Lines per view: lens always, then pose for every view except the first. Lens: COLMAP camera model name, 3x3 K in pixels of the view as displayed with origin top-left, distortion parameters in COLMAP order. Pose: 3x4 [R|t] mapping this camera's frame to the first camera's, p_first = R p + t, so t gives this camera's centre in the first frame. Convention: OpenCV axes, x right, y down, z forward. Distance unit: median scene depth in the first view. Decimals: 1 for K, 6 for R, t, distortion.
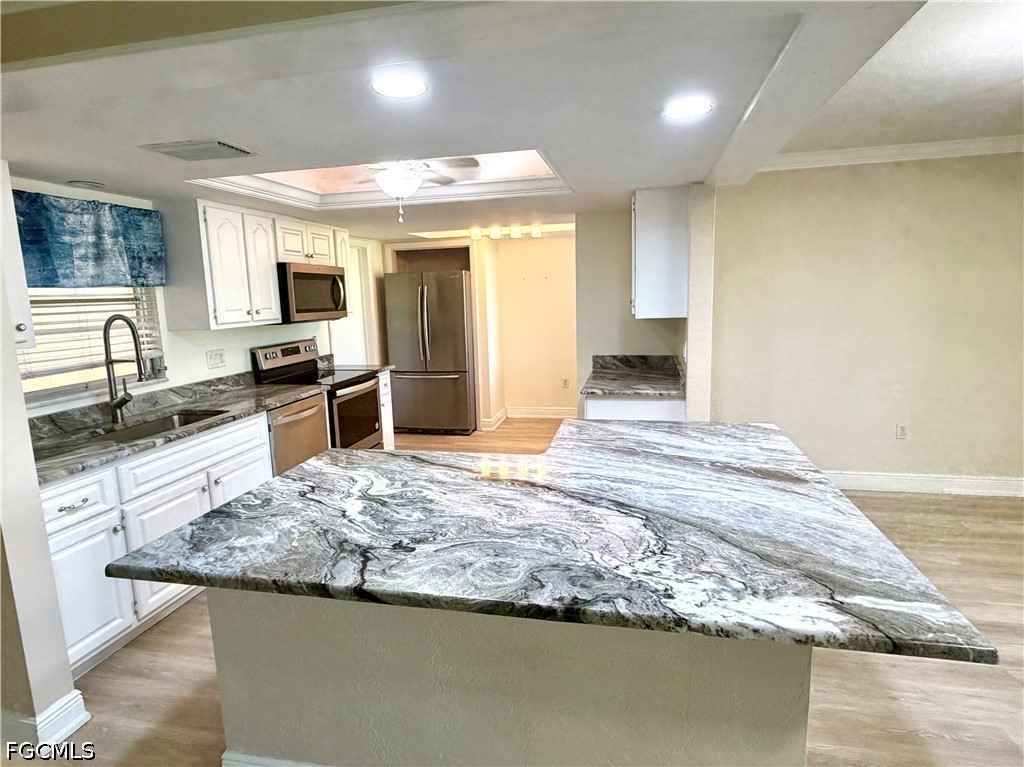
lens RADIAL K [[560.1, 0, 512.0], [0, 560.1, 383.5], [0, 0, 1]] dist [0.001297, 0.000122]
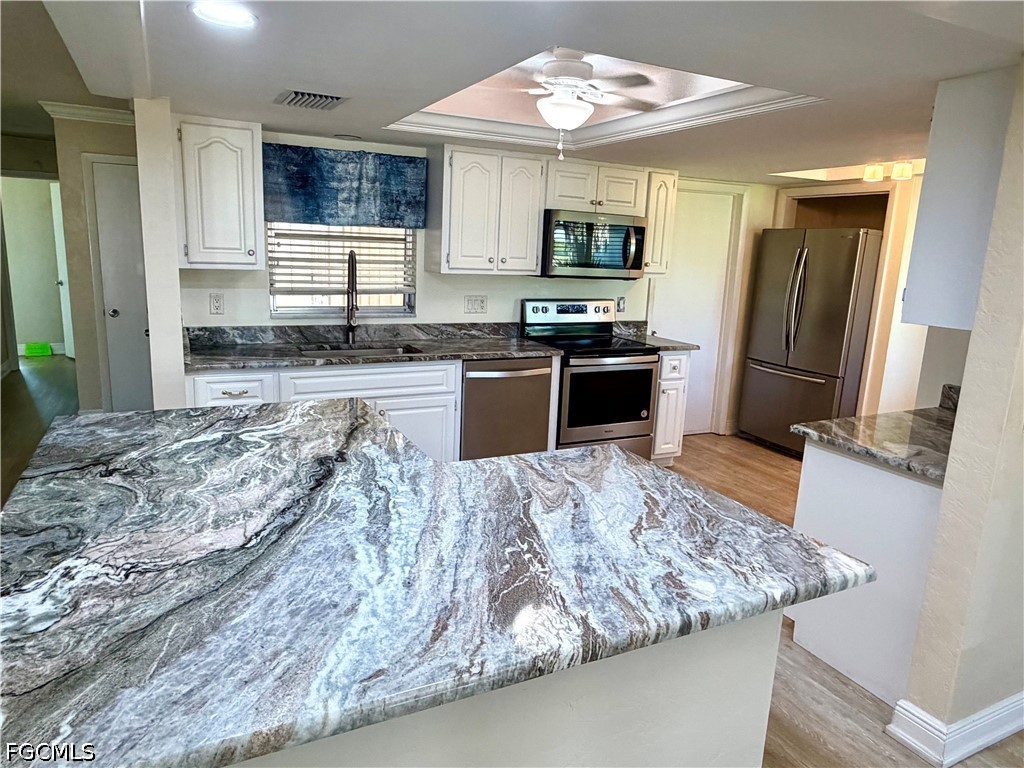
lens RADIAL K [[667.9, 0, 512.0], [0, 667.9, 384.0], [0, 0, 1]] dist [0.001801, -0.002343]
pose [[0.637681, 0.210983, -0.740844, 0.771828], [-0.184845, 0.975570, 0.118725, -0.104251], [0.747794, 0.061232, 0.661101, 0.467884]]
